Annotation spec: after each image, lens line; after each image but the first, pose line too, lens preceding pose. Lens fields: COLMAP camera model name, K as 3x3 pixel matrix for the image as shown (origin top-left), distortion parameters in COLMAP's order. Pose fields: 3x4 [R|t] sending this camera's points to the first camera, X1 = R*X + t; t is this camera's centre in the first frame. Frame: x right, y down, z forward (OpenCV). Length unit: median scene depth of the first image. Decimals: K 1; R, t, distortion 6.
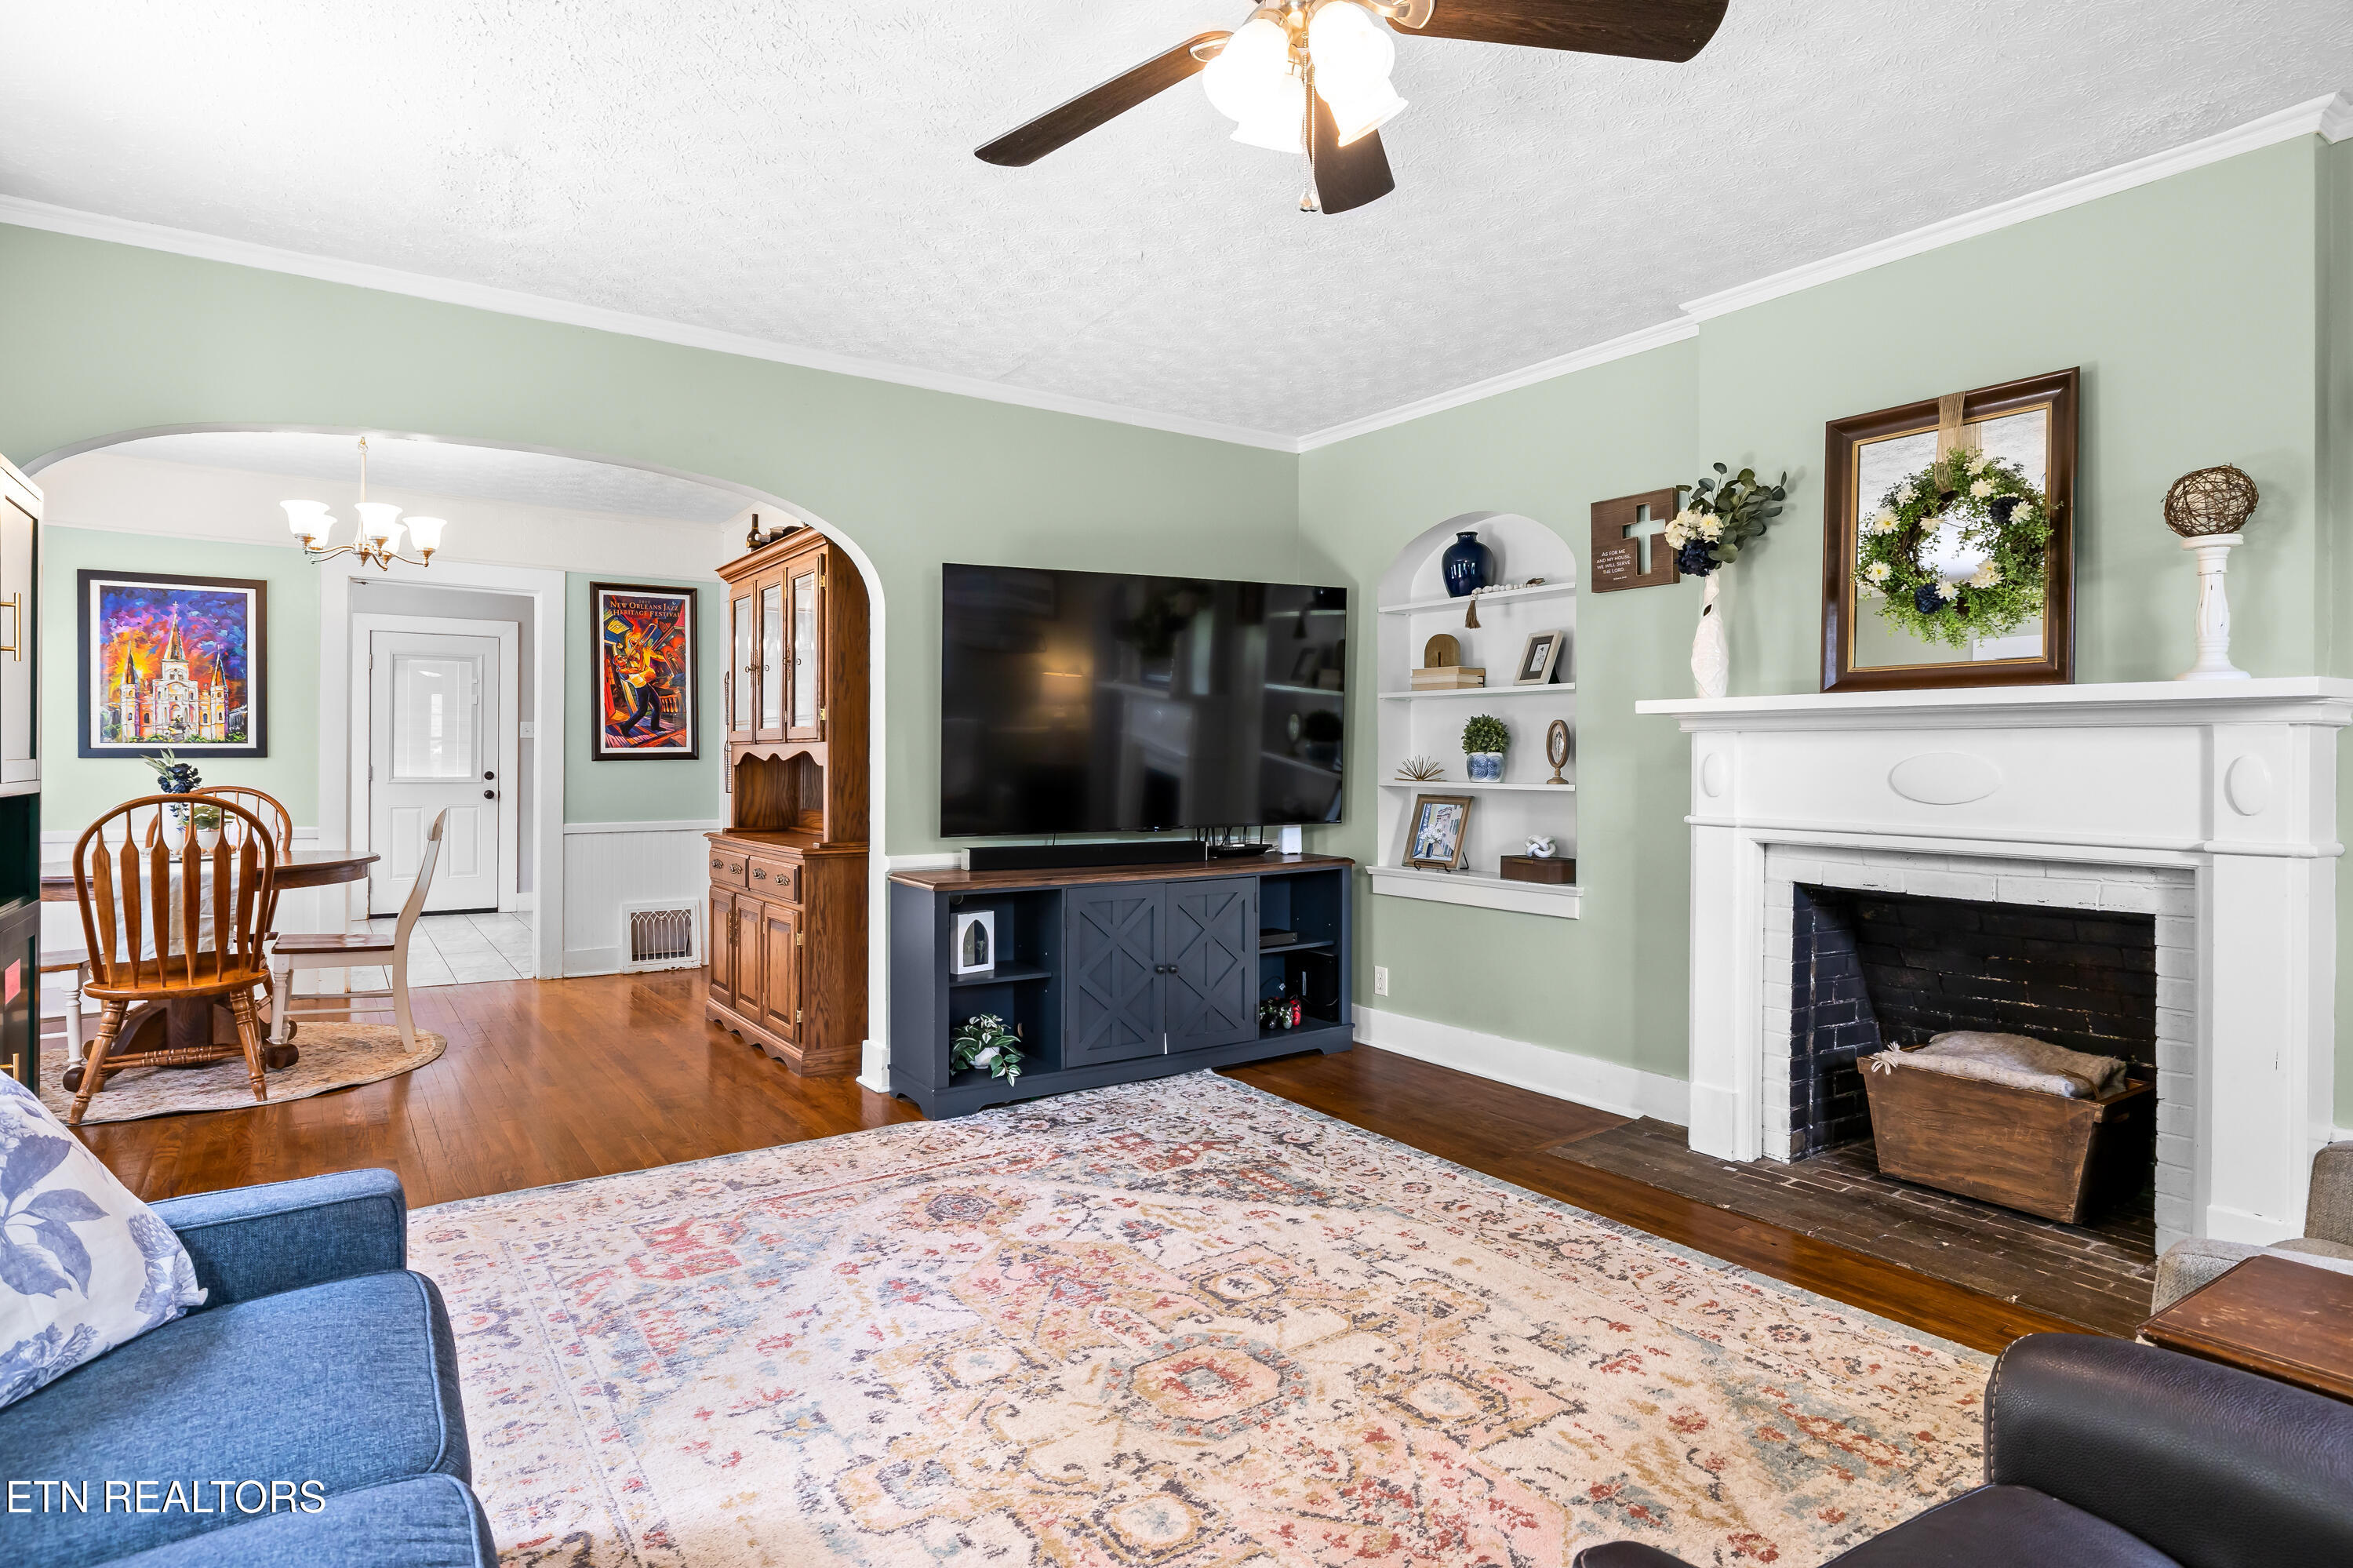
lens RADIAL K [[1251.3, 0, 1167.3], [0, 1251.3, 758.9], [0, 0, 1]] dist [-0.005139, 0.001477]
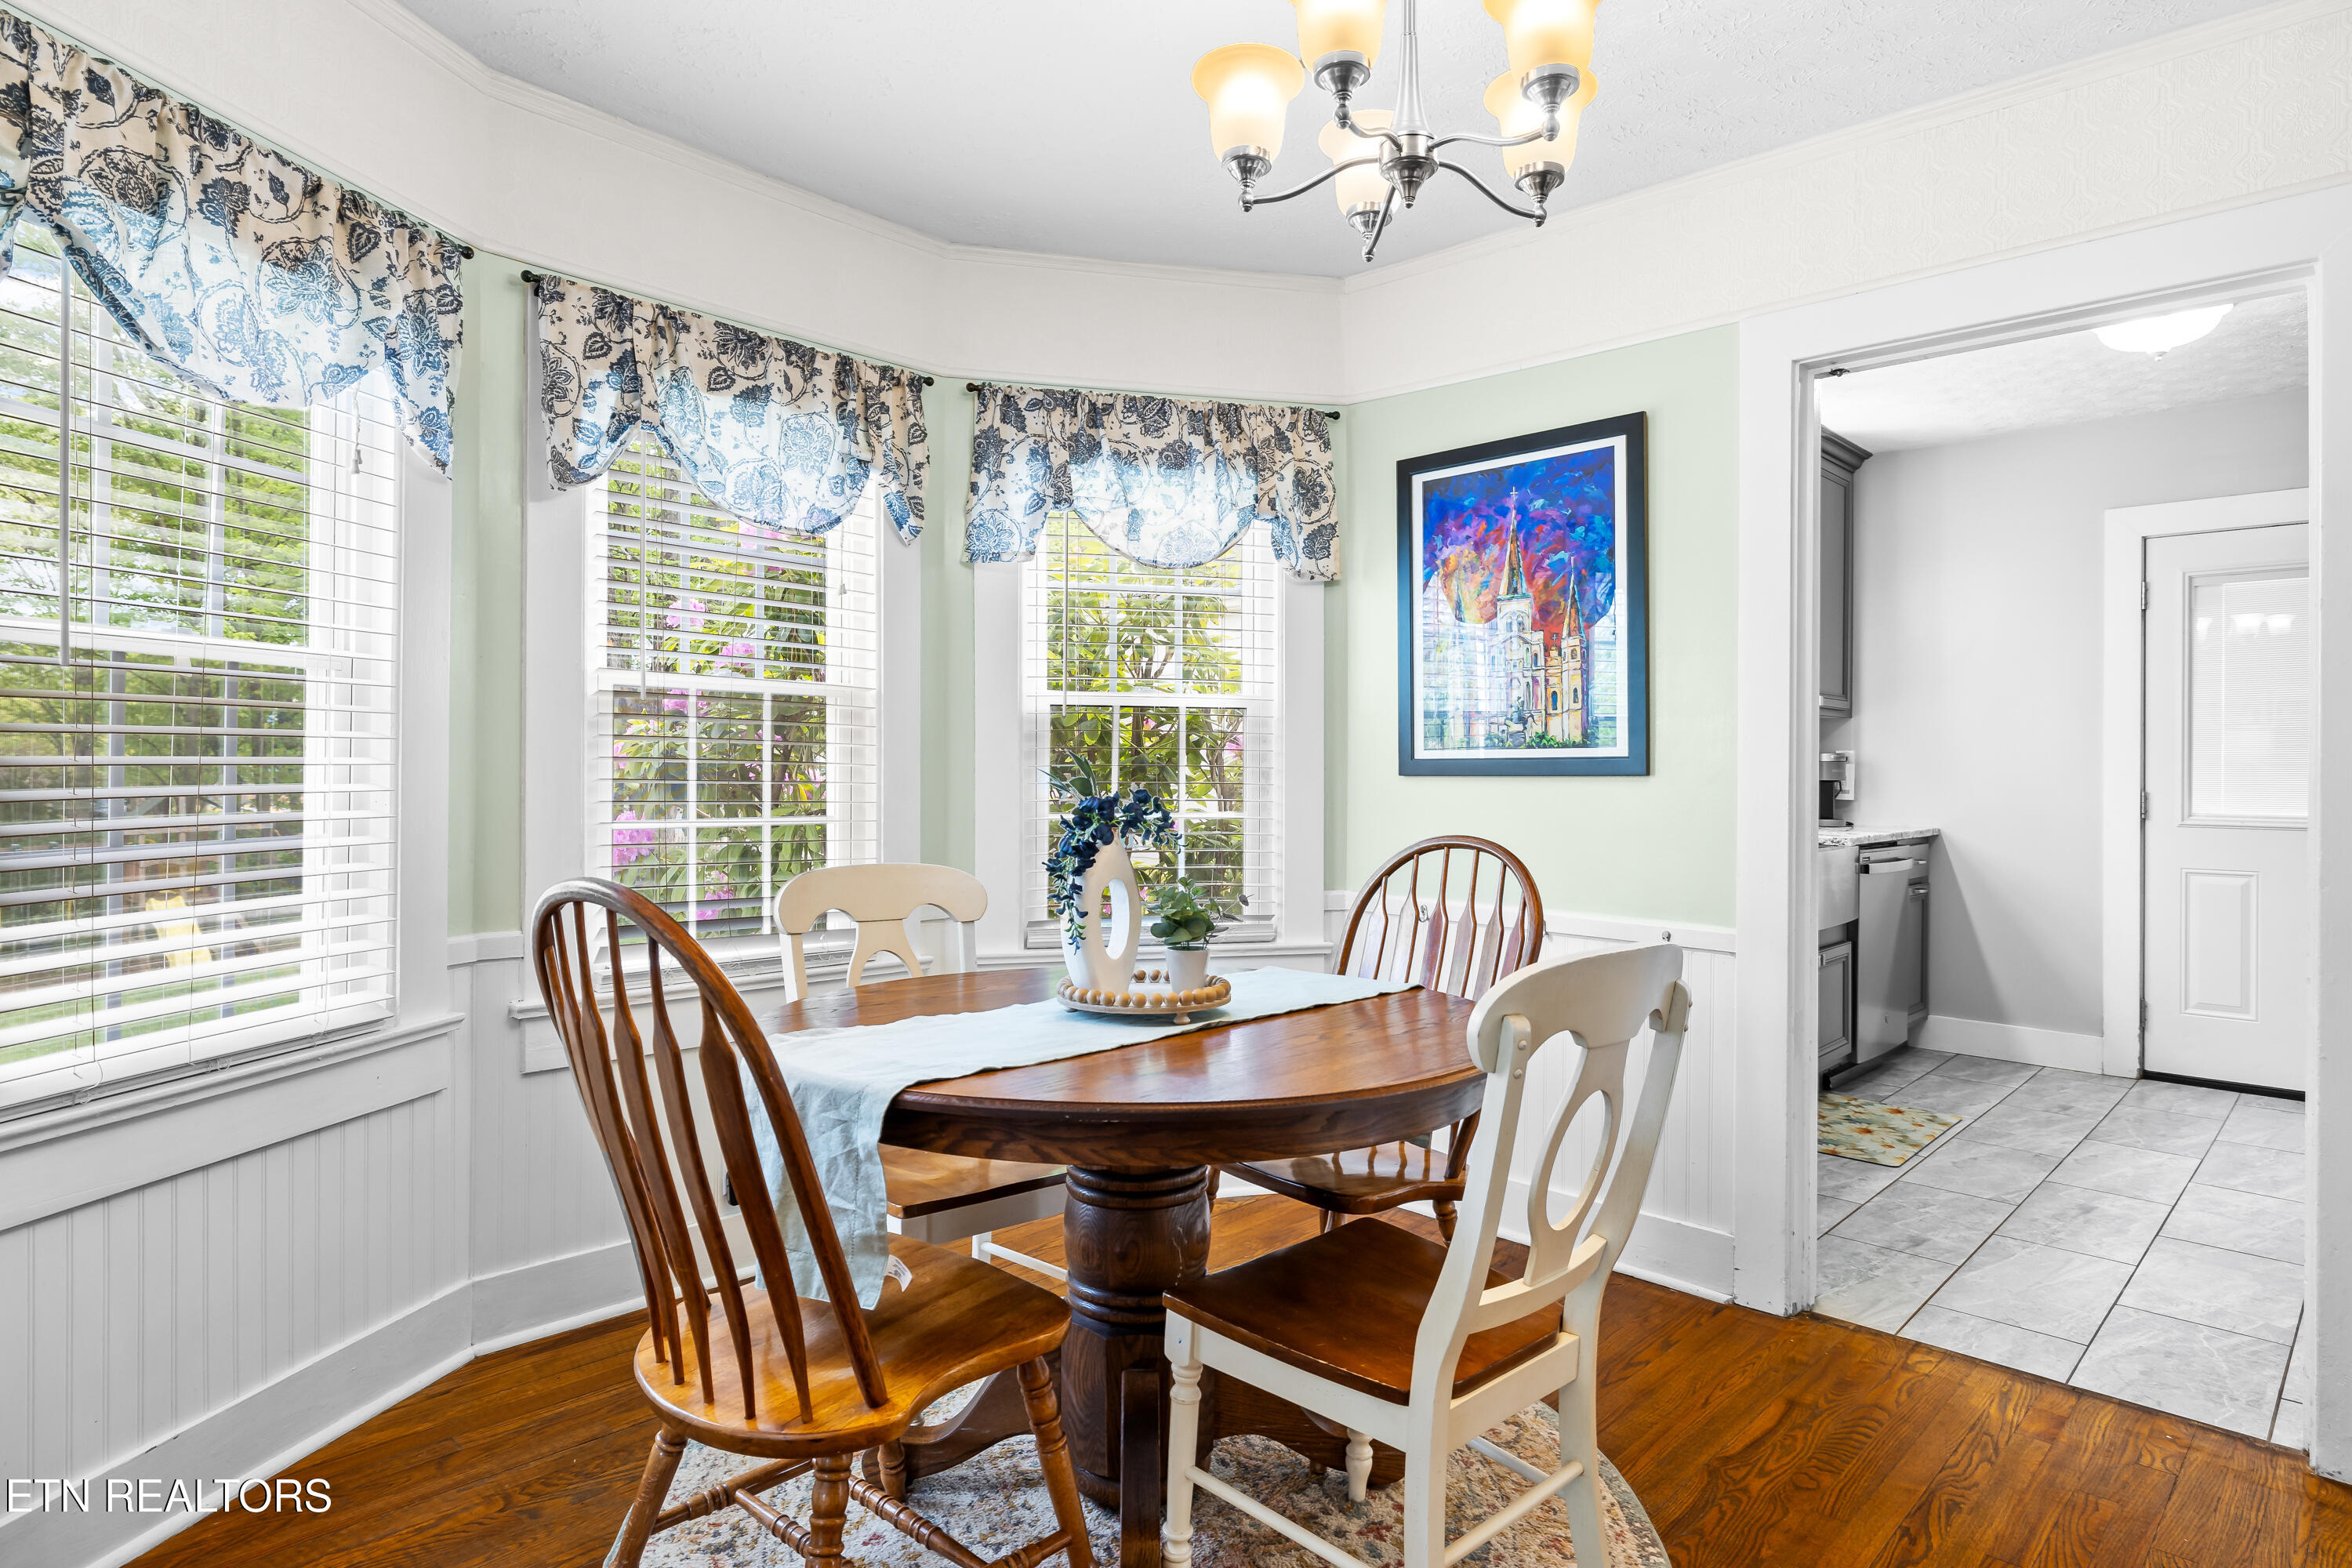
lens RADIAL K [[1314.0, 0, 1172.5], [0, 1314.0, 770.8], [0, 0, 1]] dist [-0.000080, -0.000718]
pose [[0.202298, -0.000019, -0.979324, -0.384984], [-0.002975, 0.999995, -0.000634, -0.003307], [0.979319, 0.003042, 0.202298, 1.071858]]
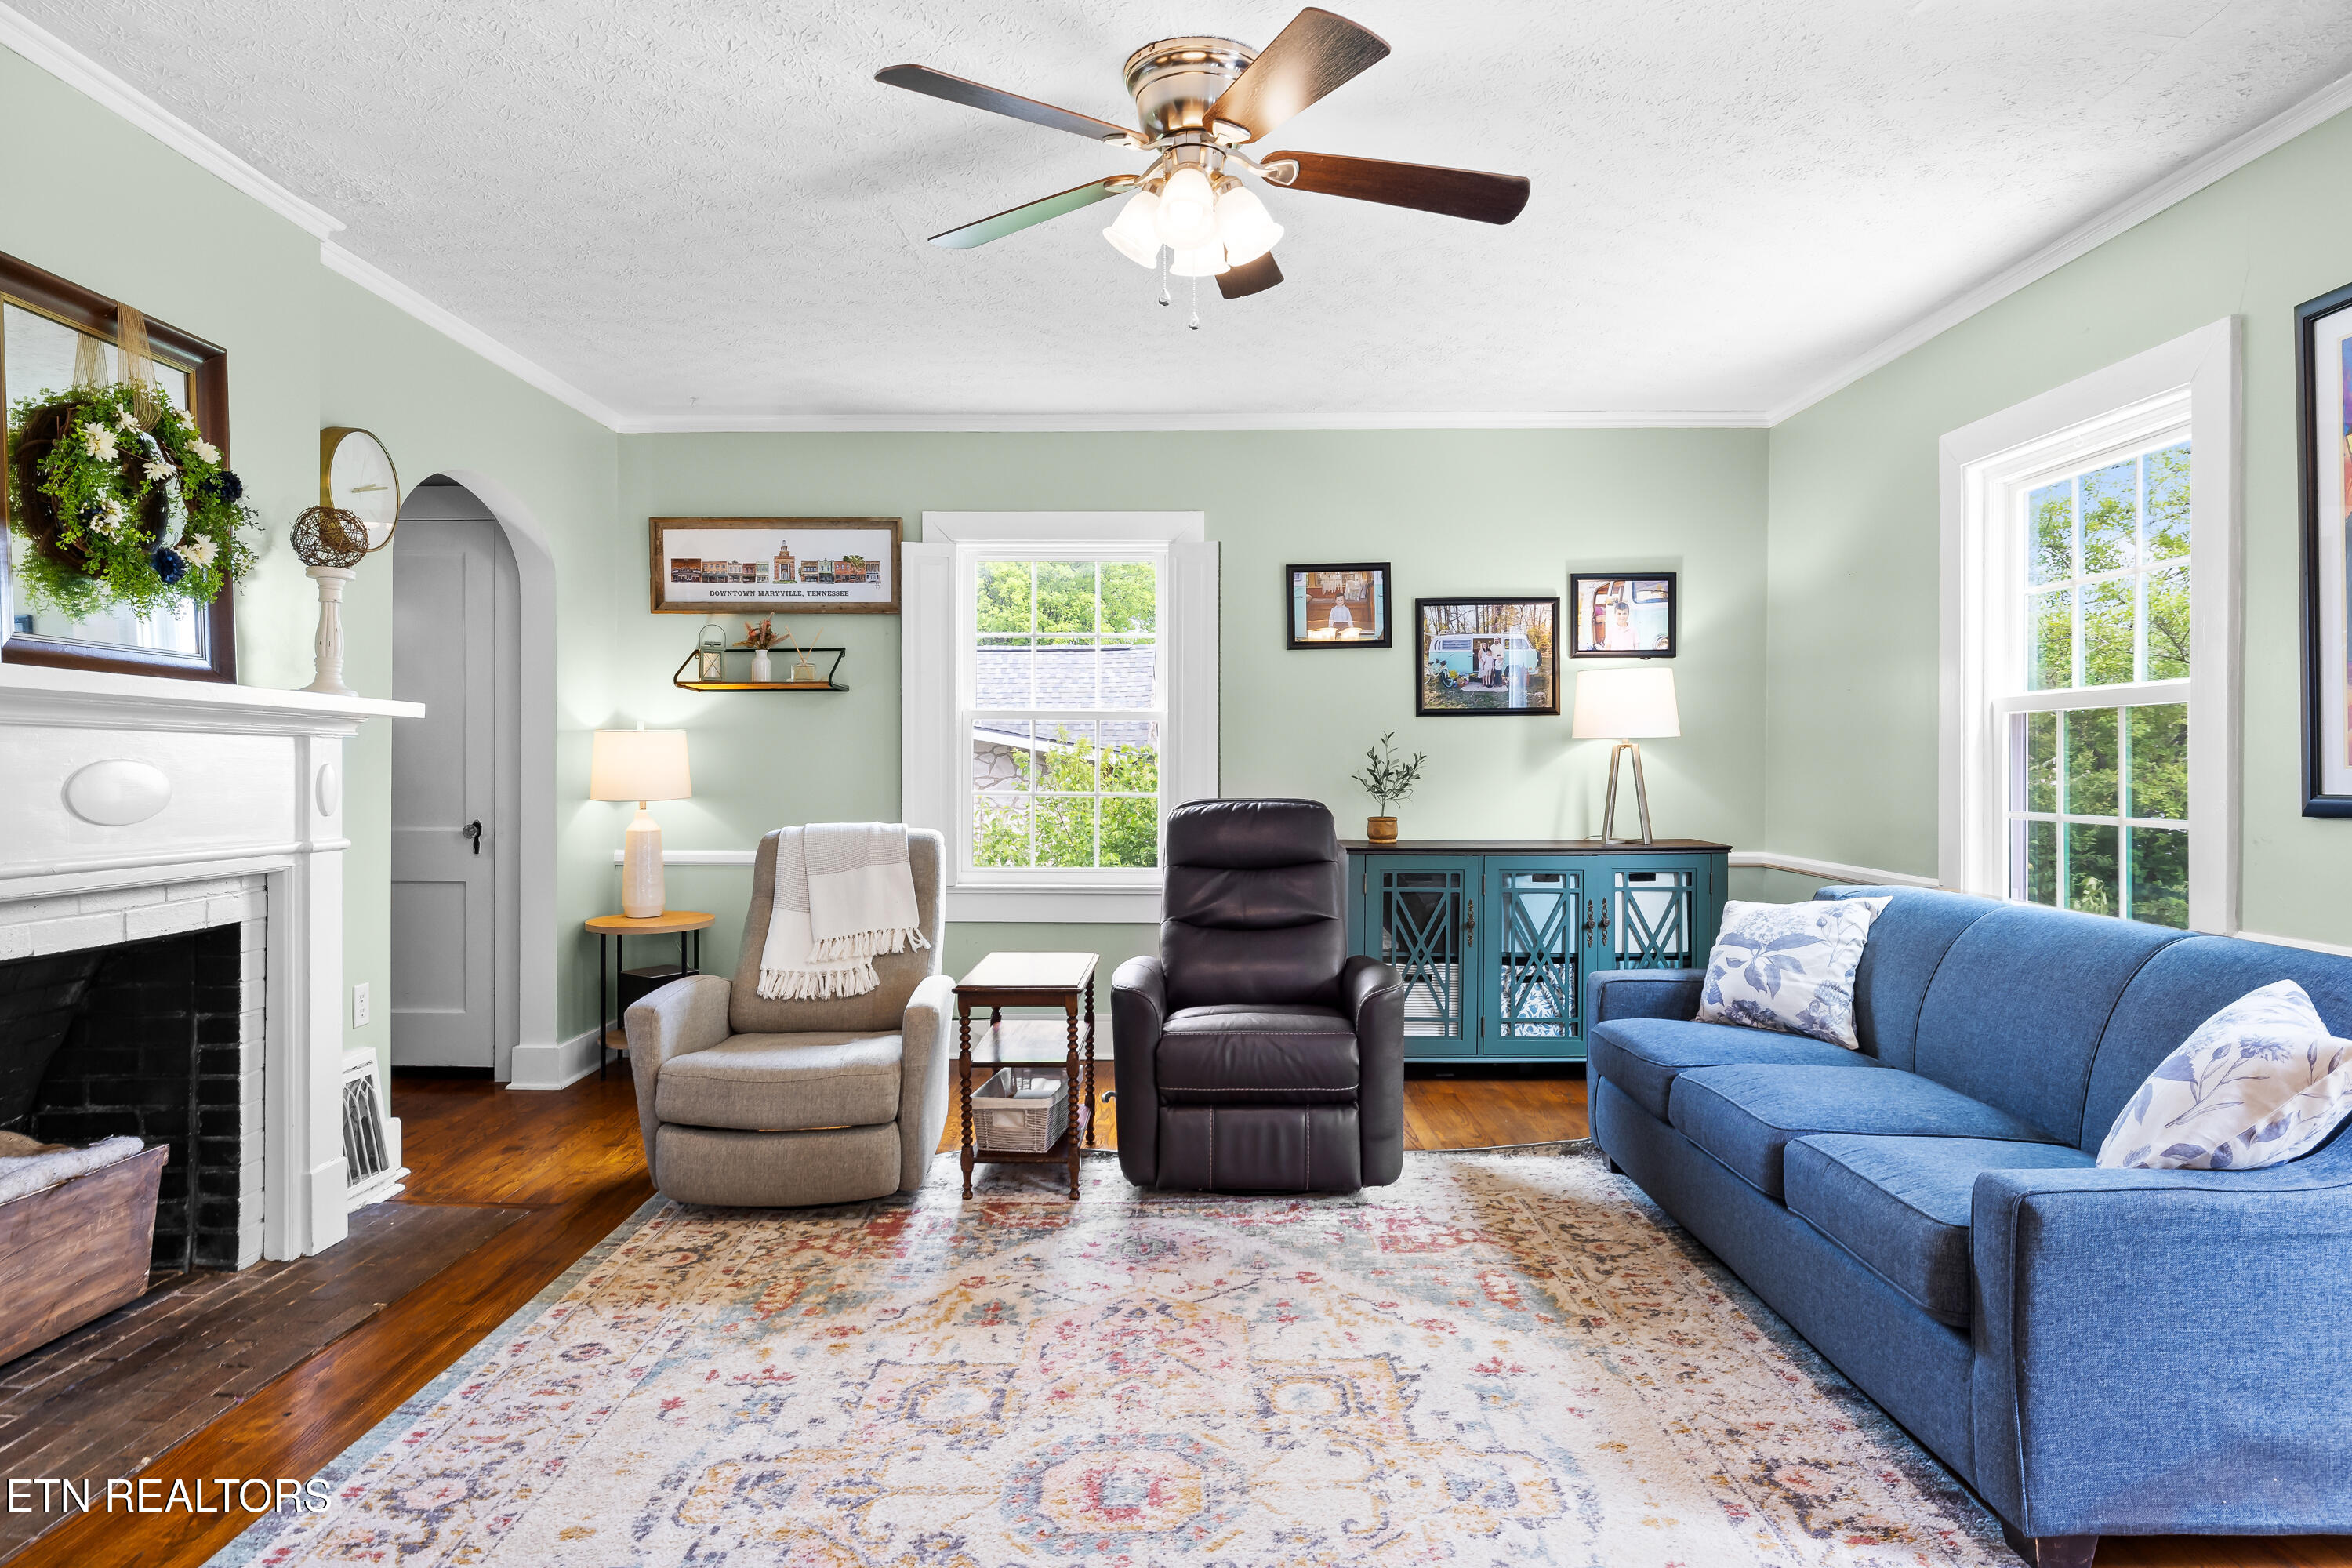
lens RADIAL K [[1336.3, 0, 1176.7], [0, 1336.3, 768.2], [0, 0, 1]] dist [0.001922, -0.001632]
pose [[-0.820269, -0.002745, 0.571971, -0.313358], [-0.001811, 0.999996, 0.002201, -0.001461], [-0.571975, 0.000770, -0.820271, 1.033072]]
